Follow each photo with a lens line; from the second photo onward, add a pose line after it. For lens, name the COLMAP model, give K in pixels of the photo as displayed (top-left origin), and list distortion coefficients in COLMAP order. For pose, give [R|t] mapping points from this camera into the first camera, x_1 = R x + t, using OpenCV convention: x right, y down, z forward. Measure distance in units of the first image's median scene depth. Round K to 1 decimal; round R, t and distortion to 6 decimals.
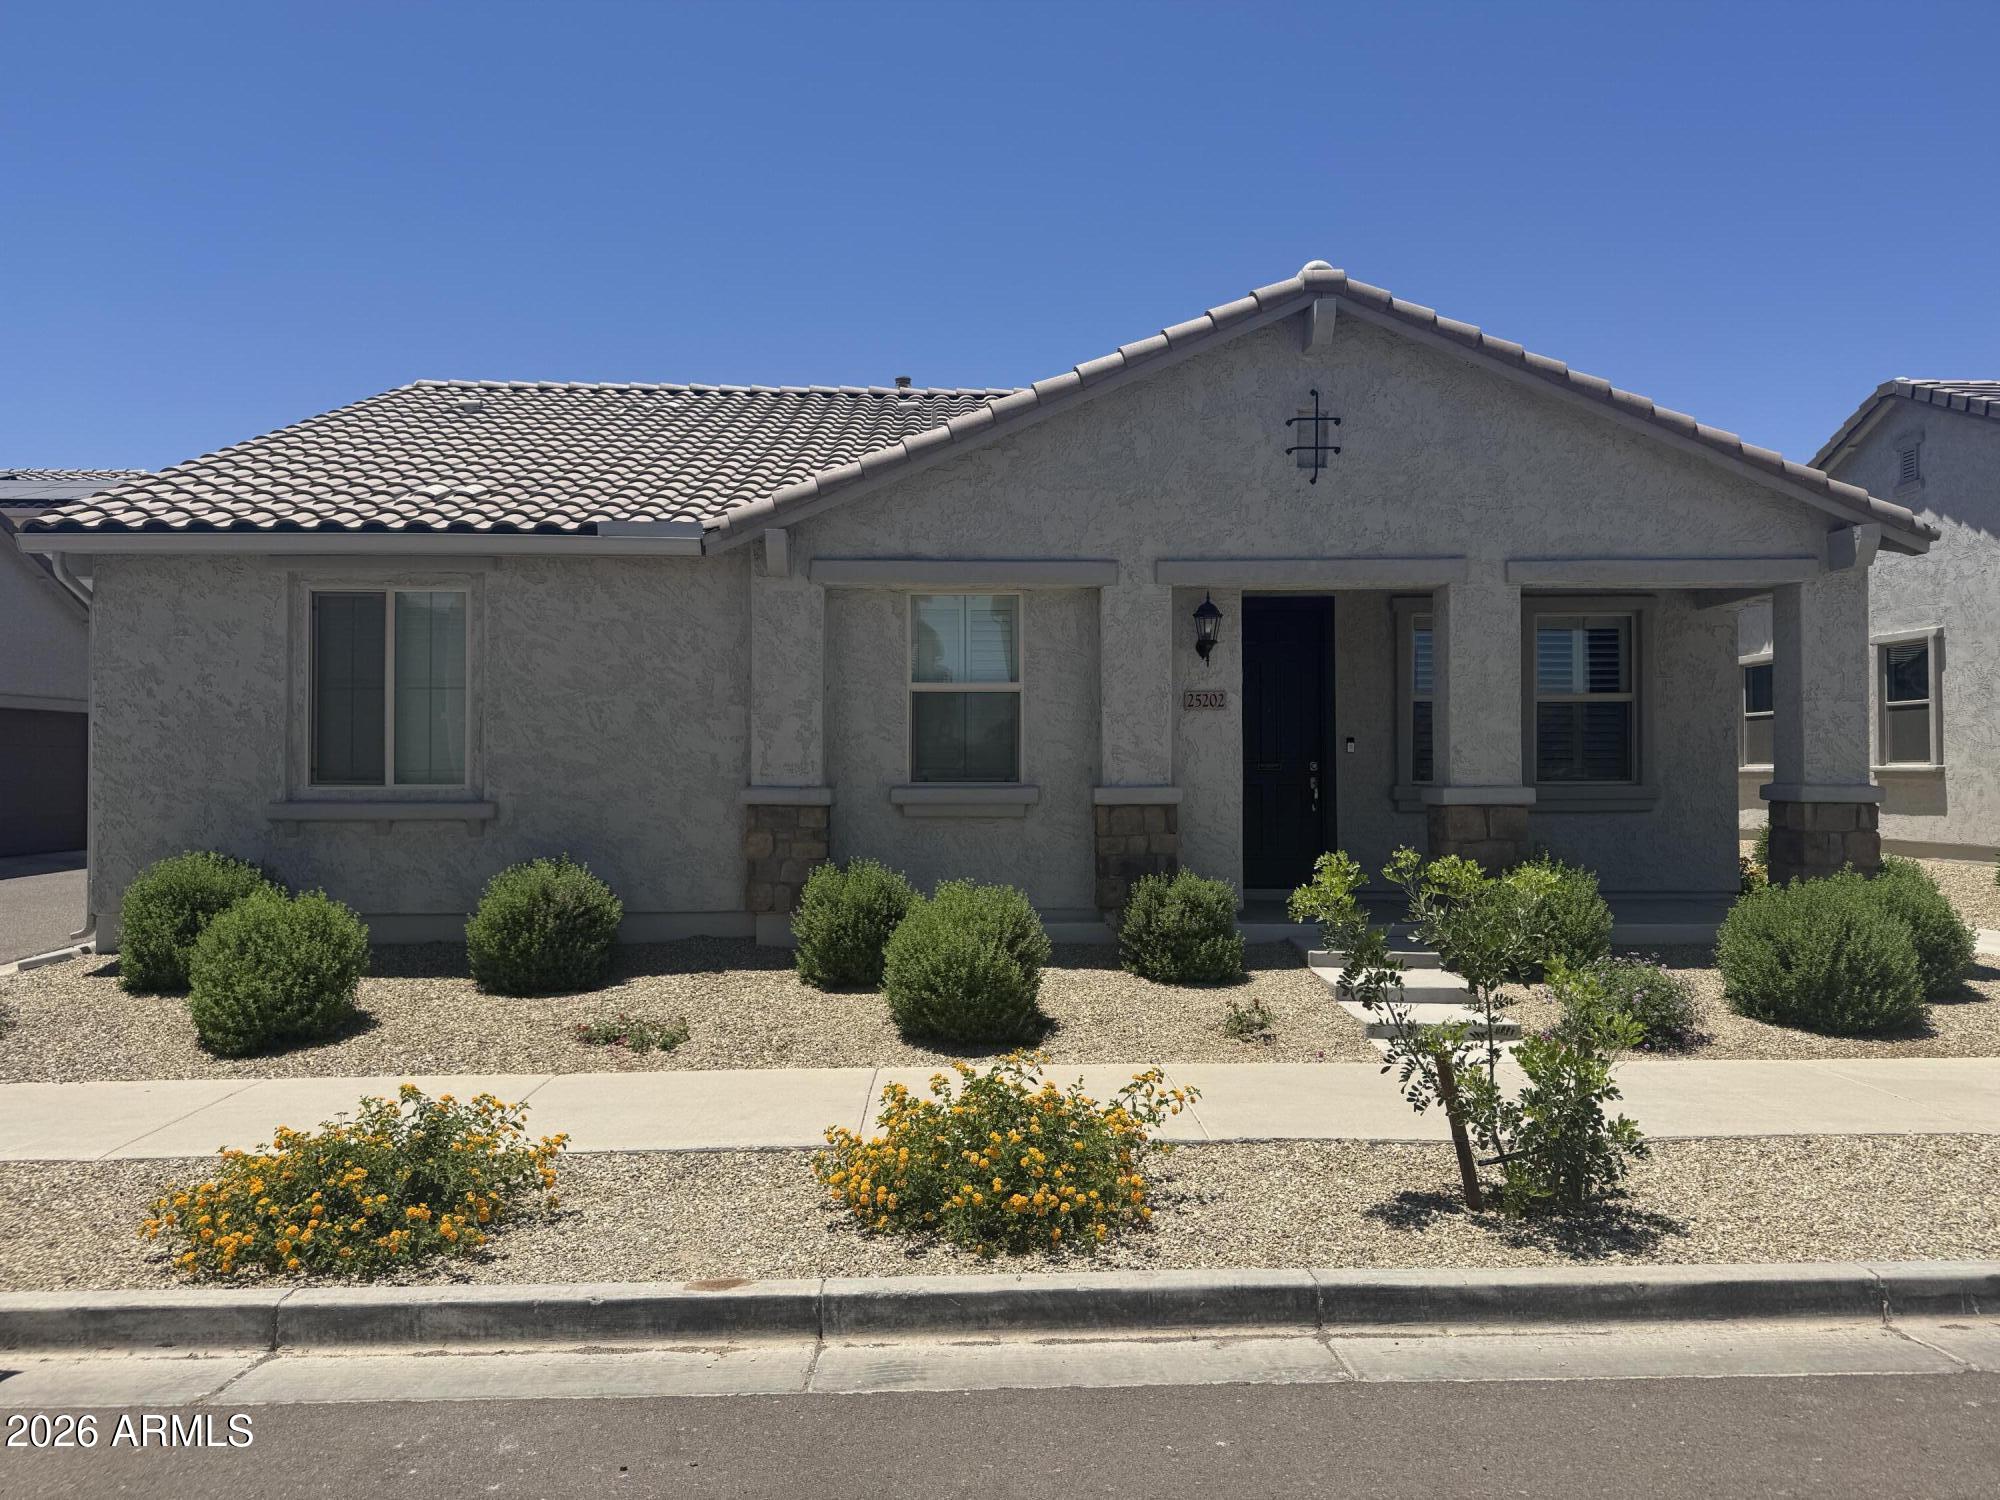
lens RADIAL K [[1350.0, 0, 996.9], [0, 1350.0, 752.8], [0, 0, 1]] dist [0.128910, -0.246528]
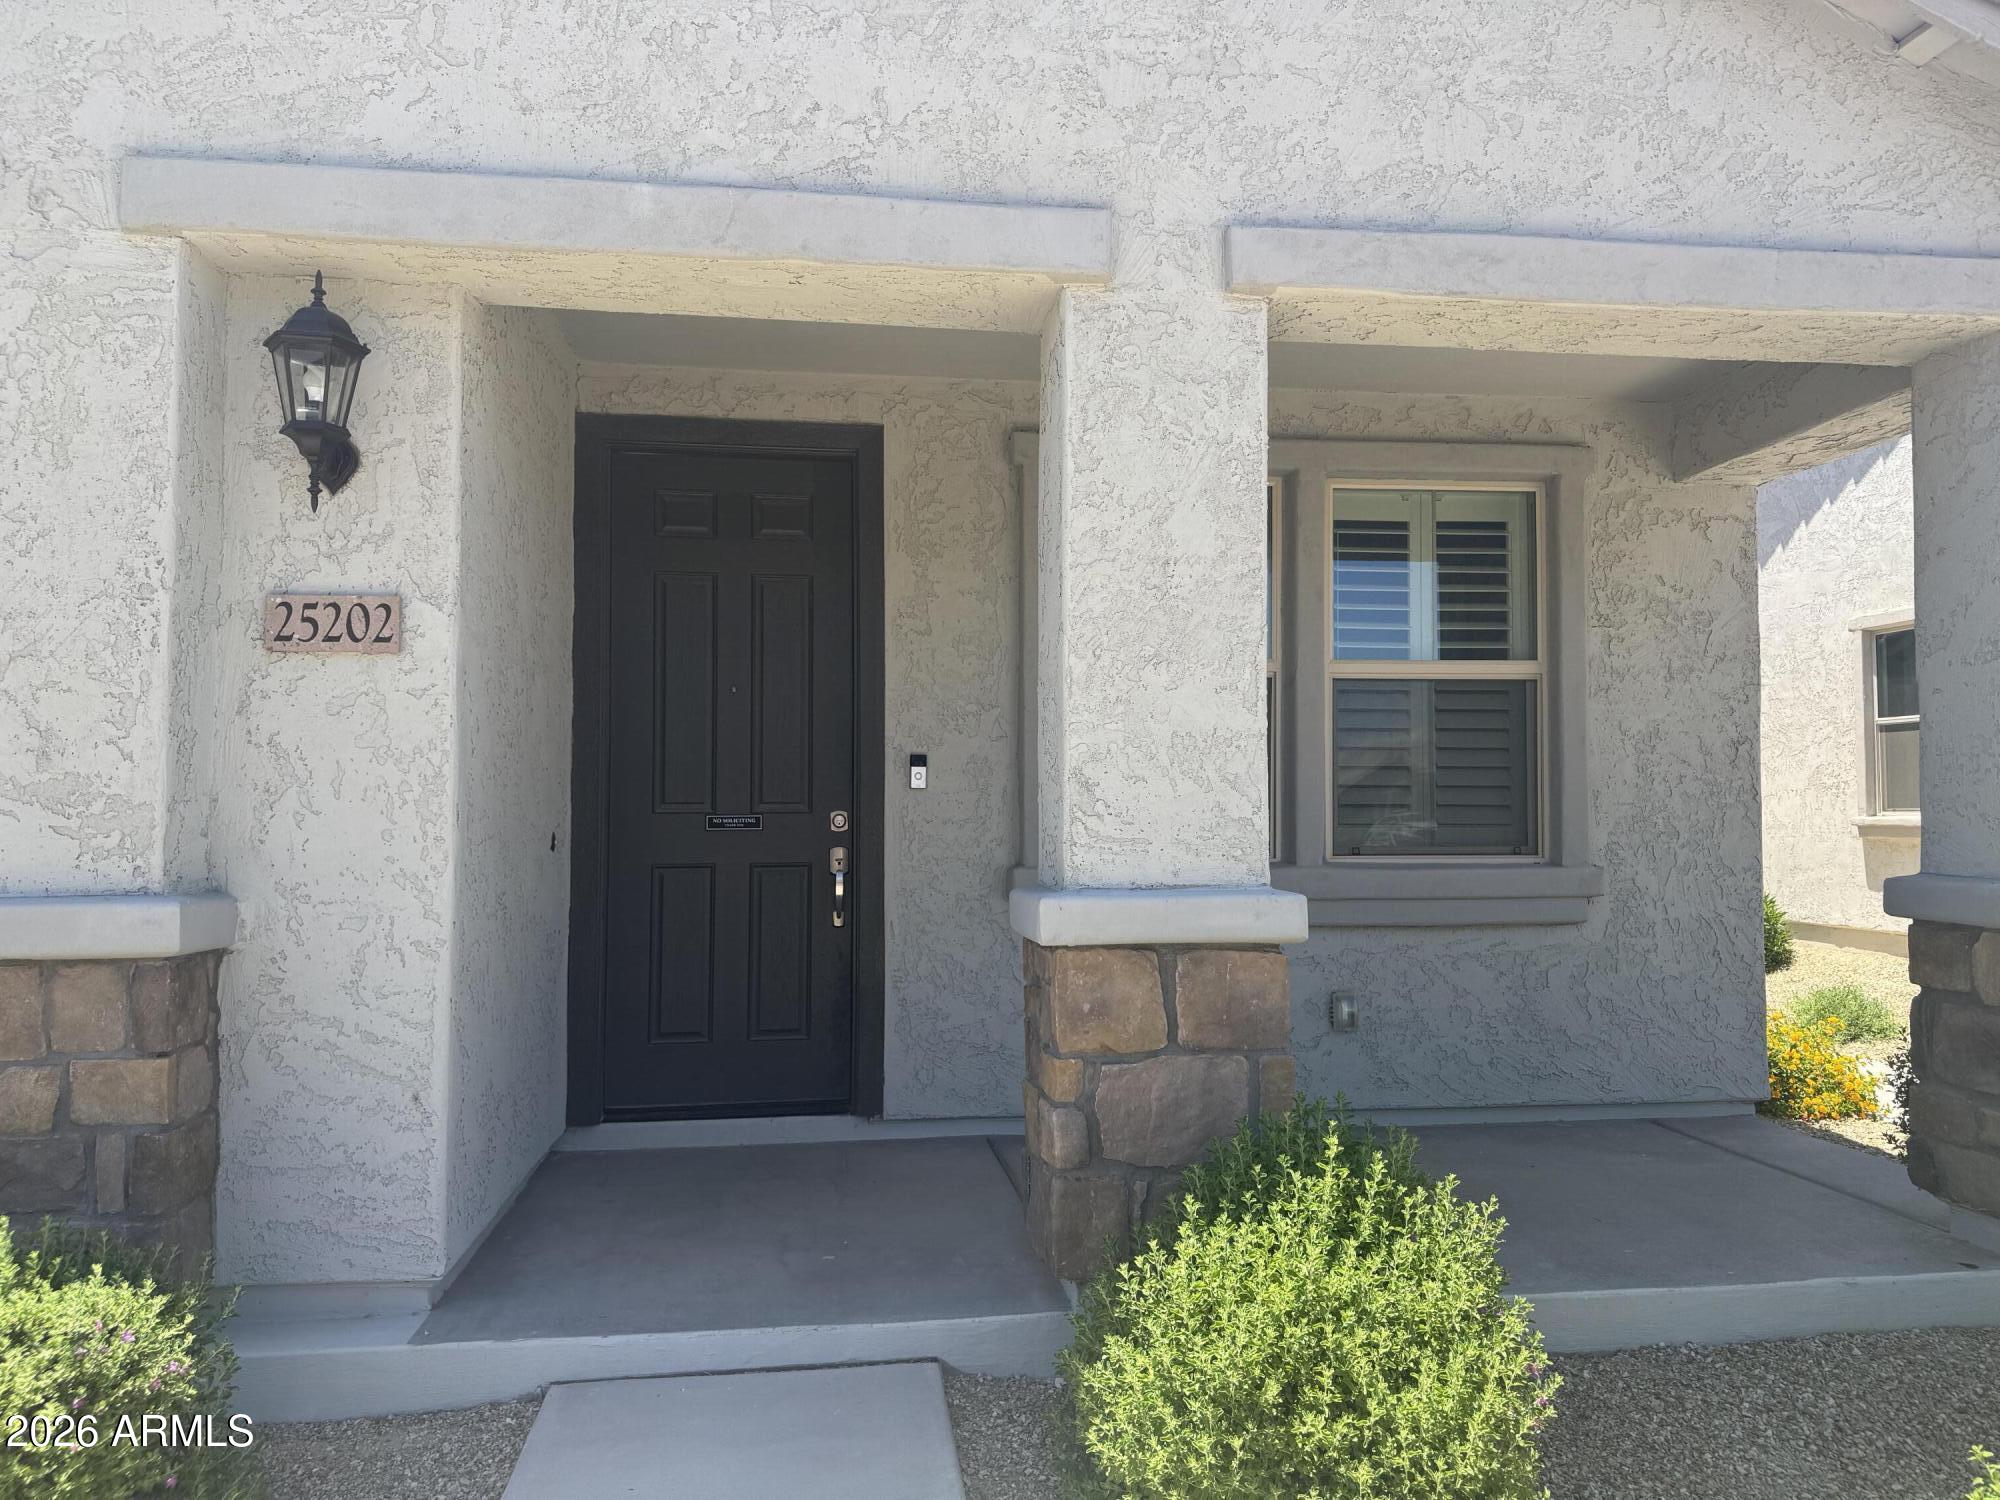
lens RADIAL K [[1395.8, 0, 1002.3], [0, 1395.8, 744.1], [0, 0, 1]] dist [0.050228, -0.068583]
pose [[0.993382, 0.008452, 0.114550, 0.277174], [-0.004349, 0.999342, -0.036019, 0.001414], [-0.114779, 0.035282, 0.992764, 0.662963]]
